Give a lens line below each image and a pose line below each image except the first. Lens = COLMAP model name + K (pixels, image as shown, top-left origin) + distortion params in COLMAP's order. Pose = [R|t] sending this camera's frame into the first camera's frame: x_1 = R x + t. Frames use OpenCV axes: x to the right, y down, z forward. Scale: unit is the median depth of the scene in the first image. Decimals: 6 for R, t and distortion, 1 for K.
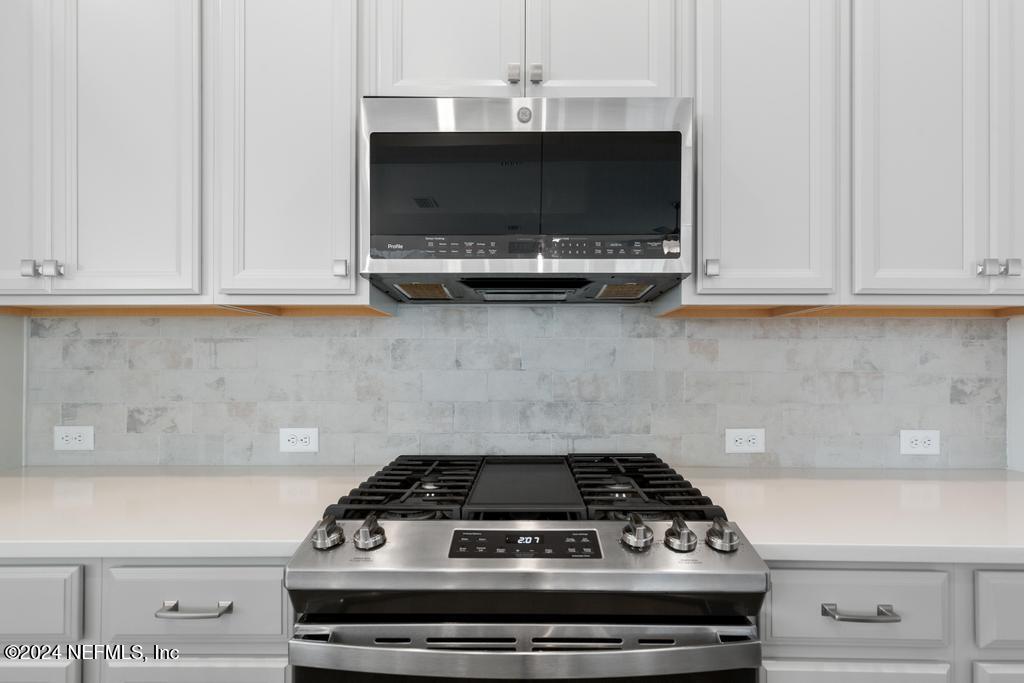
lens RADIAL K [[471.8, 0, 519.5], [0, 471.8, 367.7], [0, 0, 1]] dist [0.008672, -0.000262]
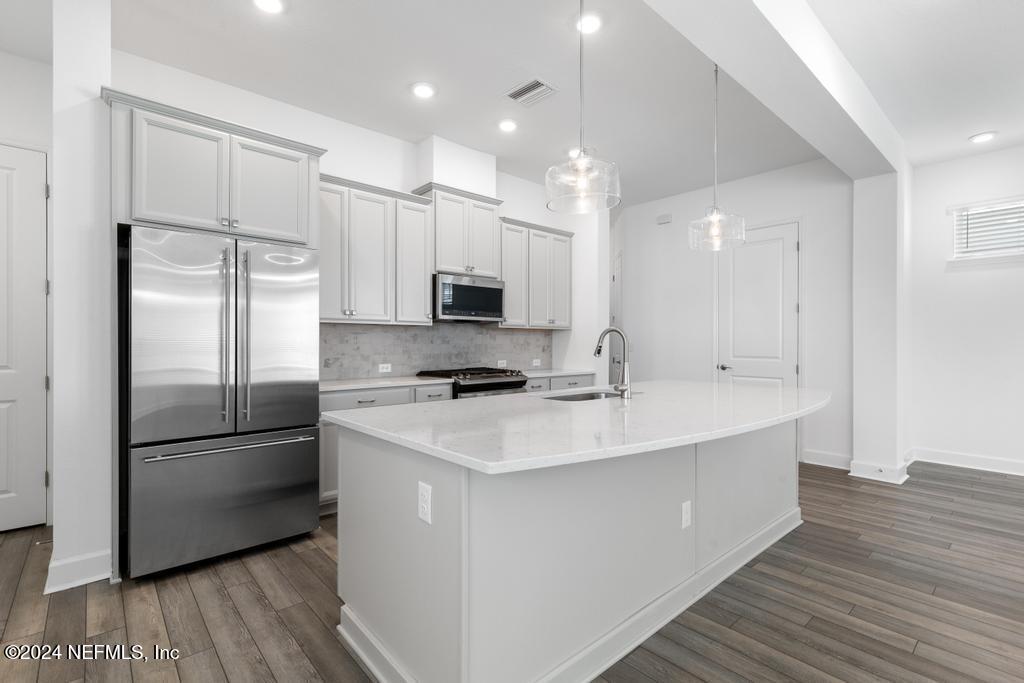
lens RADIAL K [[471.8, 0, 492.8], [0, 471.8, 342.3], [0, 0, 1]] dist [0.008672, -0.000262]
pose [[0.766665, 0.000972, 0.642046, -1.837367], [-0.000887, 1.000000, -0.000455, -0.004874], [-0.642046, -0.000220, 0.766666, -1.660476]]
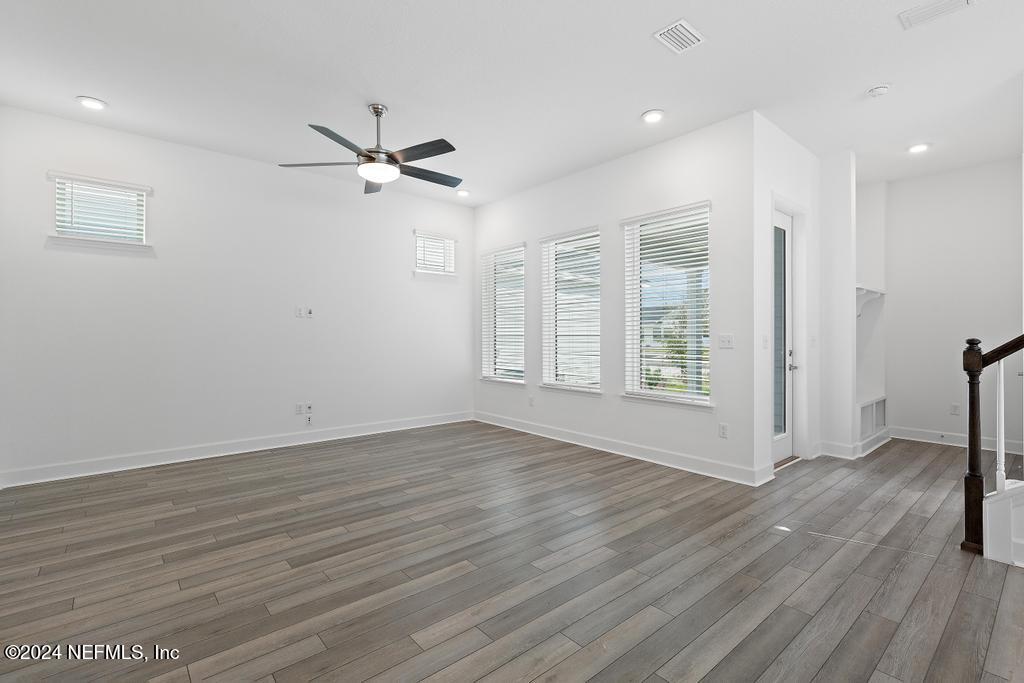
lens RADIAL K [[471.8, 0, 542.0], [0, 471.8, 330.6], [0, 0, 1]] dist [0.008672, -0.000262]
pose [[-0.660316, 0.005279, 0.750970, -1.181822], [0.000537, 0.999978, -0.006557, -0.003623], [-0.750988, -0.003927, -0.660304, -1.469363]]
